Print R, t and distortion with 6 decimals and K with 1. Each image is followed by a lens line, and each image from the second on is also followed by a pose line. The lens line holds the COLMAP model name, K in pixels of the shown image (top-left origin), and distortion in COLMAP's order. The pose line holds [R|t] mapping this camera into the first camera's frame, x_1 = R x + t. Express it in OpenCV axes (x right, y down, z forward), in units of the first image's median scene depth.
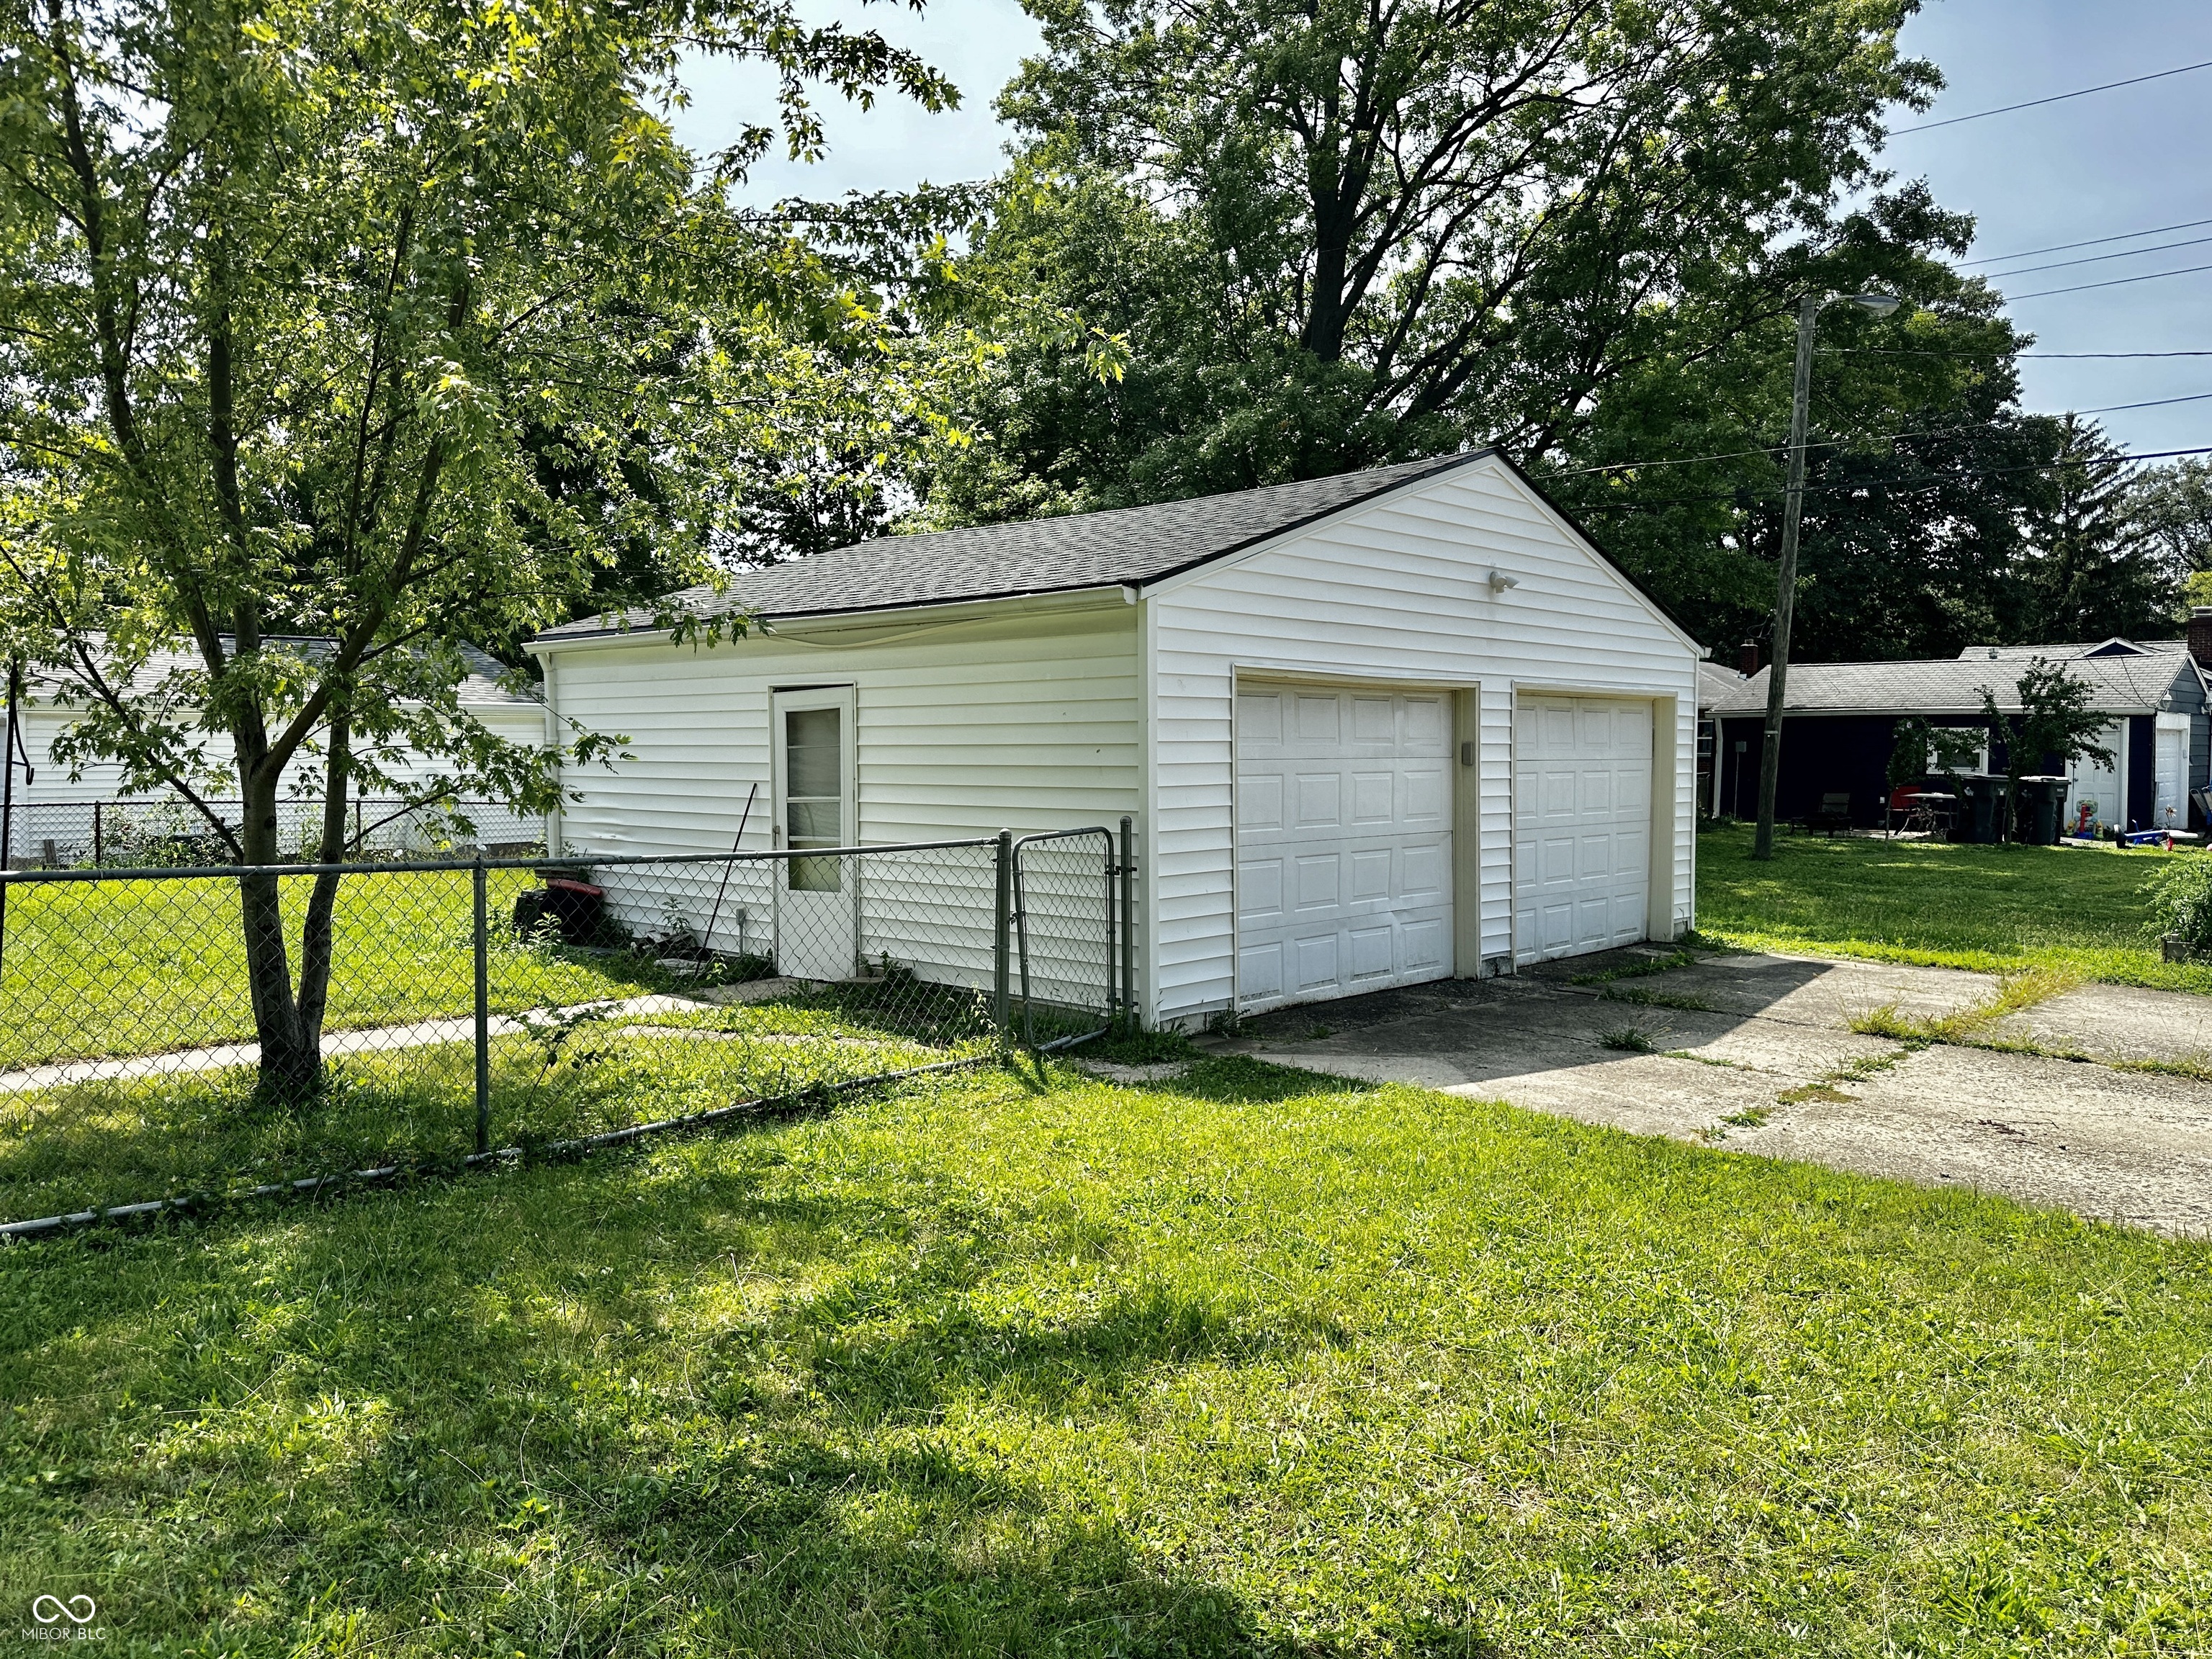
lens RADIAL K [[1538.8, 0, 1099.5], [0, 1538.8, 845.1], [0, 0, 1]] dist [0.053051, -0.063805]
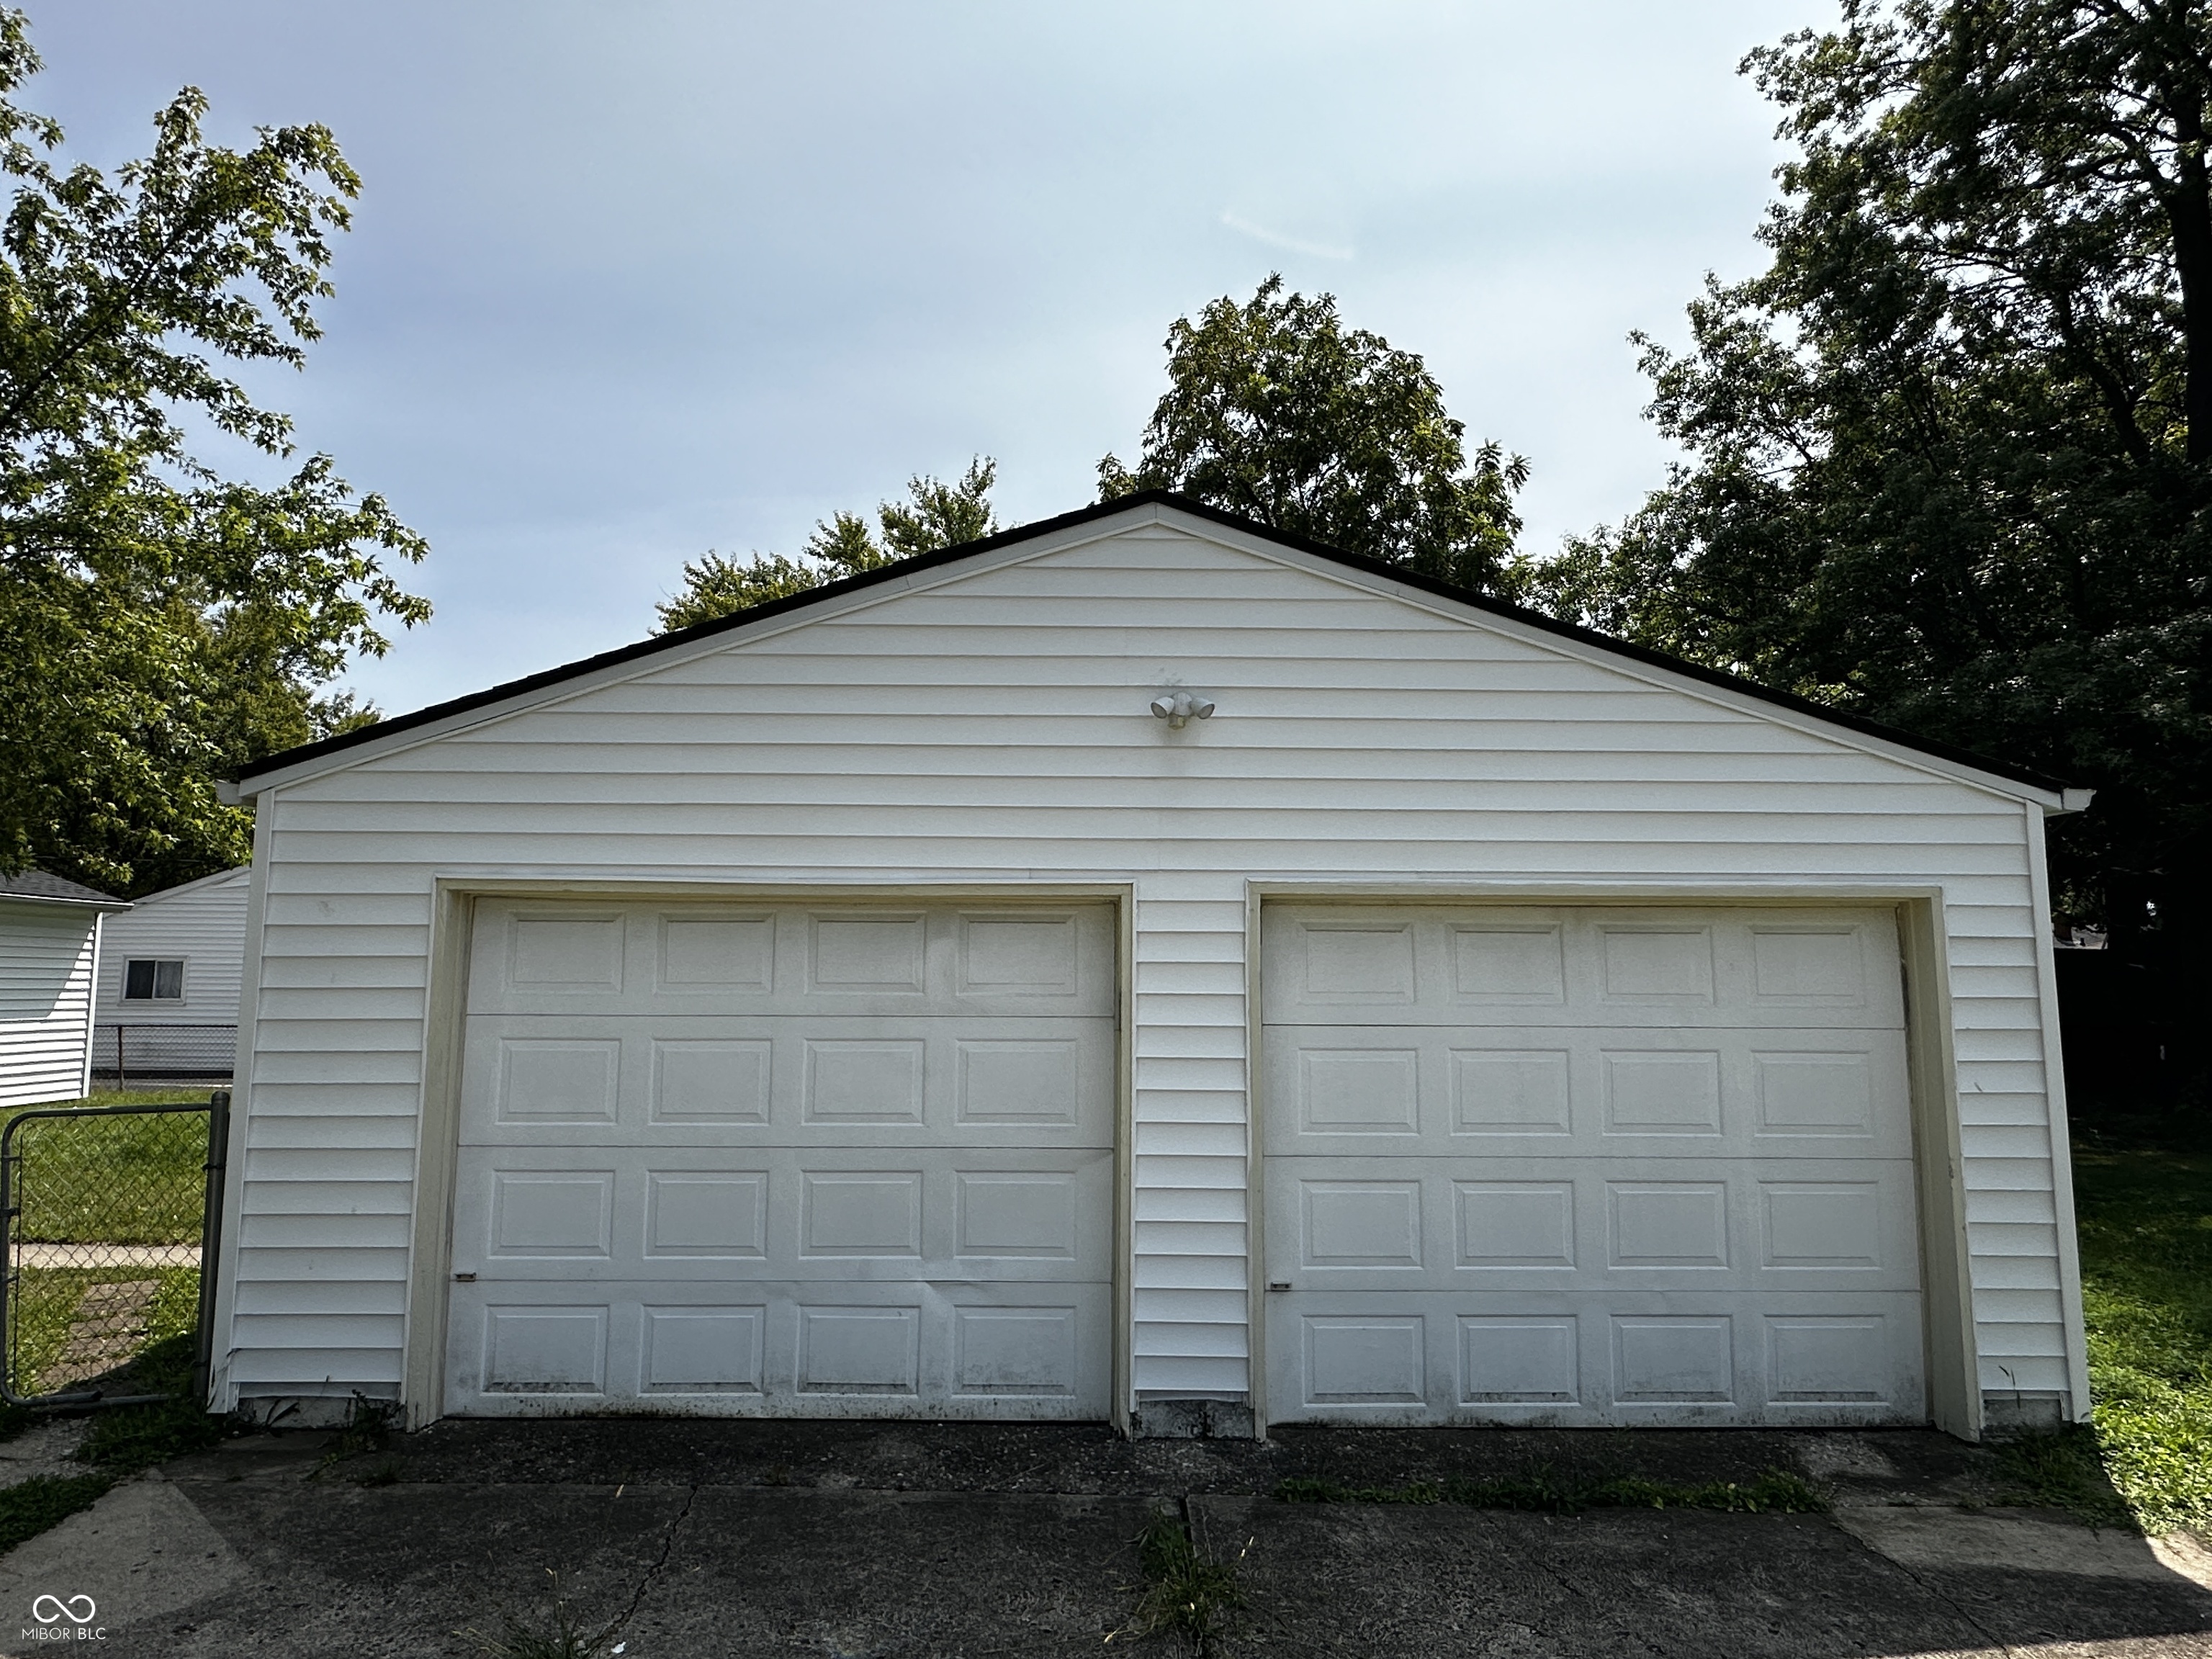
lens RADIAL K [[1368.2, 0, 1116.2], [0, 1368.2, 816.2], [0, 0, 1]] dist [-0.002847, 0.007281]
pose [[0.716543, -0.074312, -0.693573, 0.453861], [-0.052581, 0.985726, -0.159936, -0.038351], [0.695558, 0.151069, 0.702408, 0.485425]]
